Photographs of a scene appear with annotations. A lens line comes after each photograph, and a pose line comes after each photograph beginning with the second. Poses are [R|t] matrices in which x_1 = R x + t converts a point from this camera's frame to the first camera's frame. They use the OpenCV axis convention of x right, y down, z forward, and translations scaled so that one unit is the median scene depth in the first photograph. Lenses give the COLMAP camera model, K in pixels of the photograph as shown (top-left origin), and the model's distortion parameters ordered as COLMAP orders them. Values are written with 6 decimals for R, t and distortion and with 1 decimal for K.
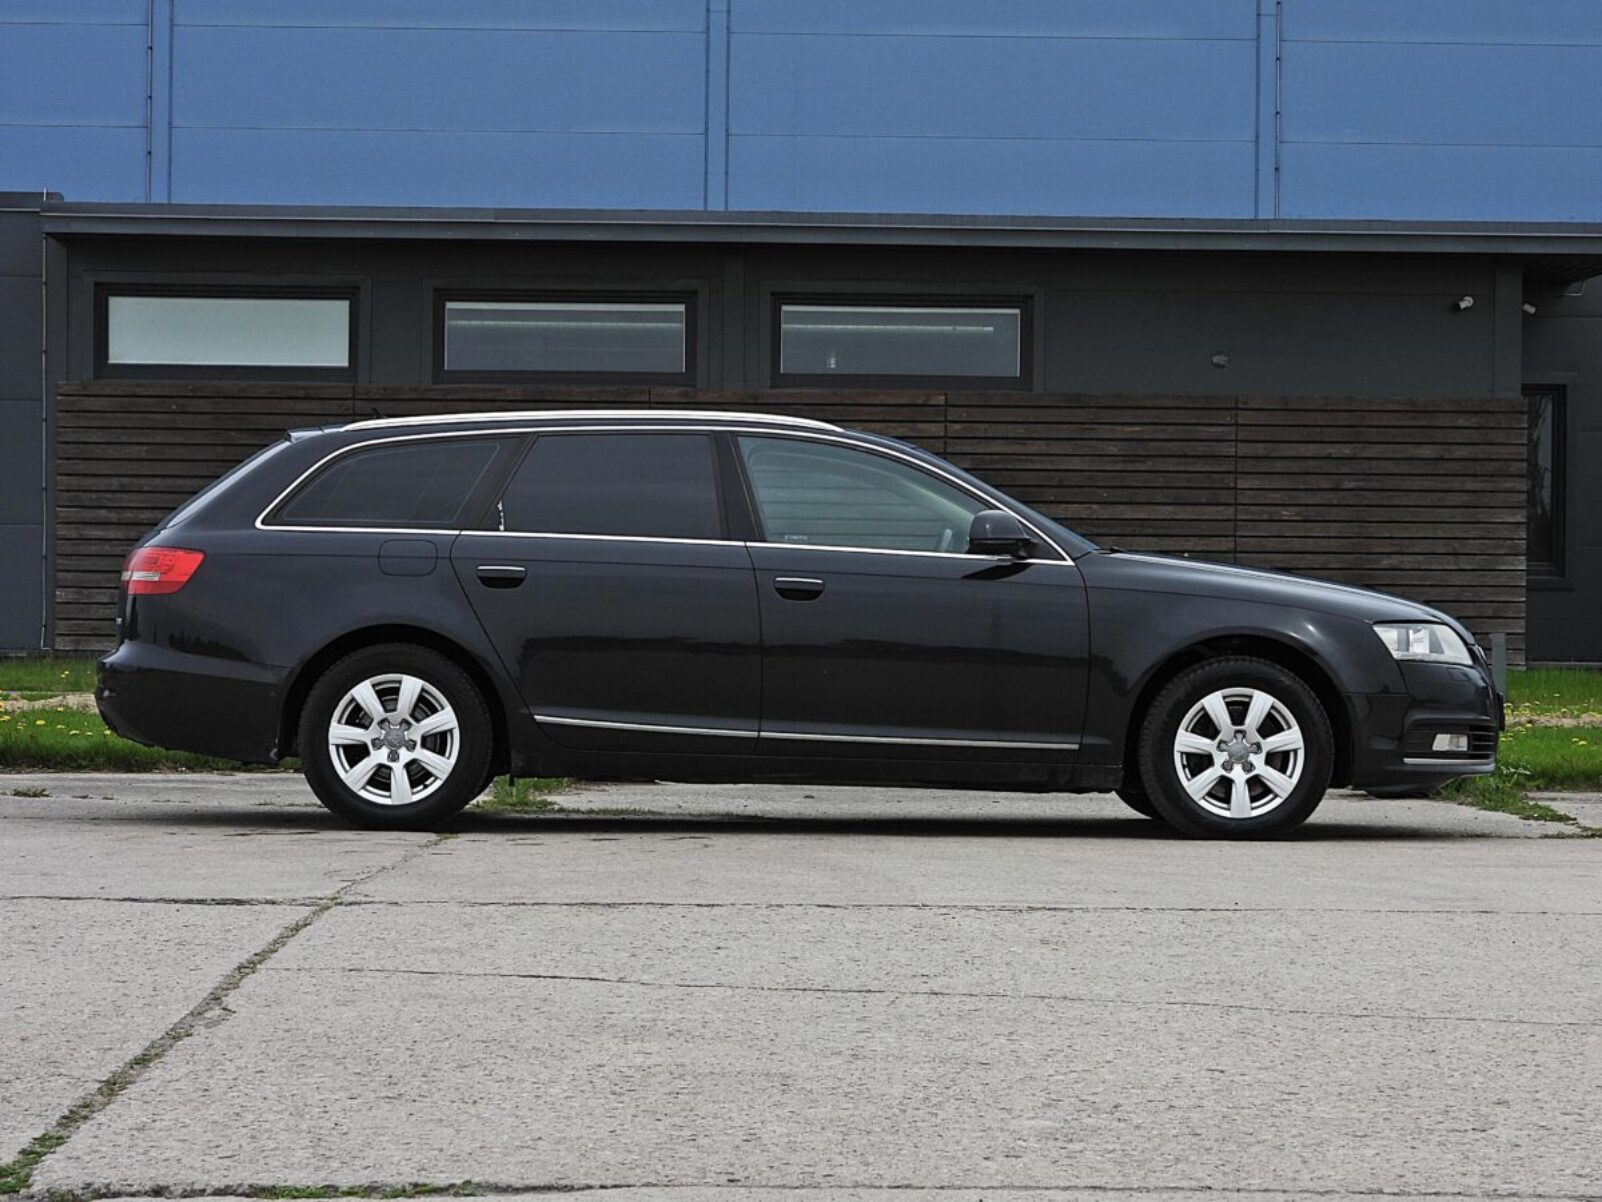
lens RADIAL K [[4977.5, 0, 799.4], [0, 4977.5, 598.3], [0, 0, 1]] dist [-0.222919, 0.000000]
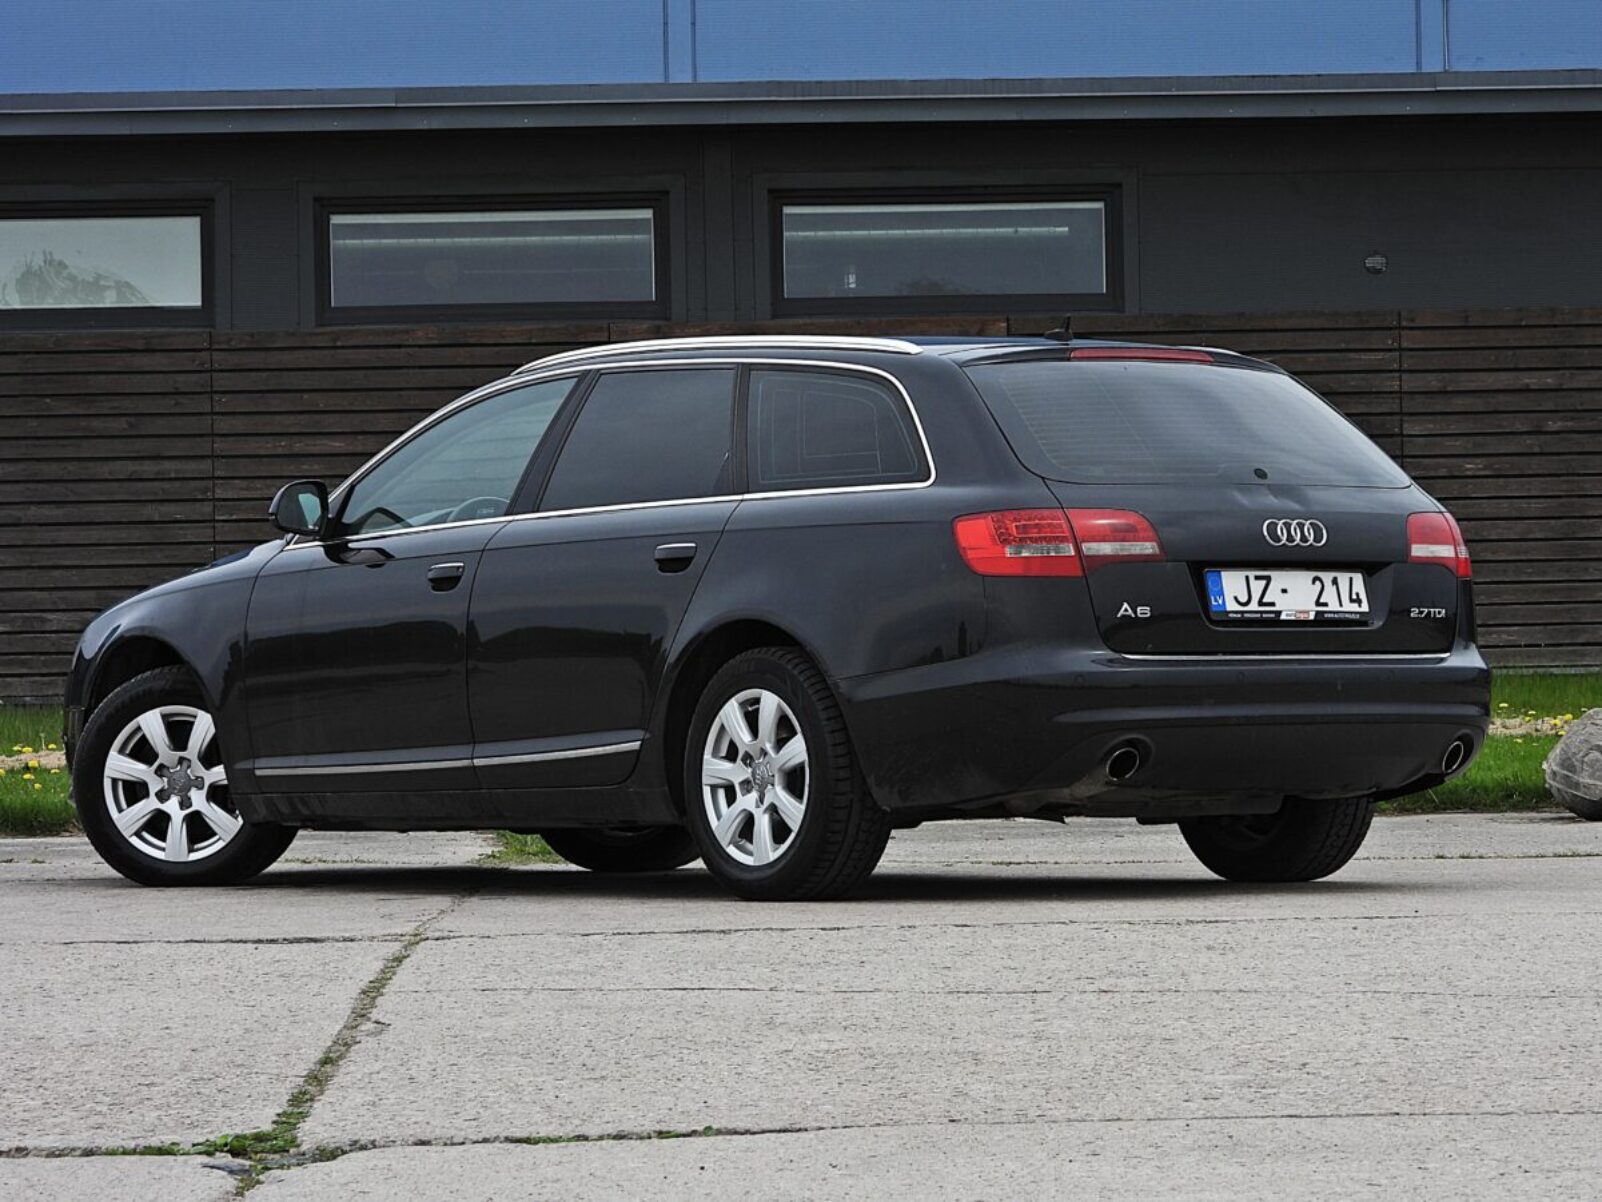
lens RADIAL K [[6728.0, 0, 788.9], [0, 6728.0, 600.3], [0, 0, 1]] dist [-0.234039, 0.000000]
pose [[0.999562, -0.029295, -0.004114, -0.020939], [0.029295, 0.999571, -0.000164, 0.002115], [0.004117, 0.000043, 0.999992, -0.238618]]
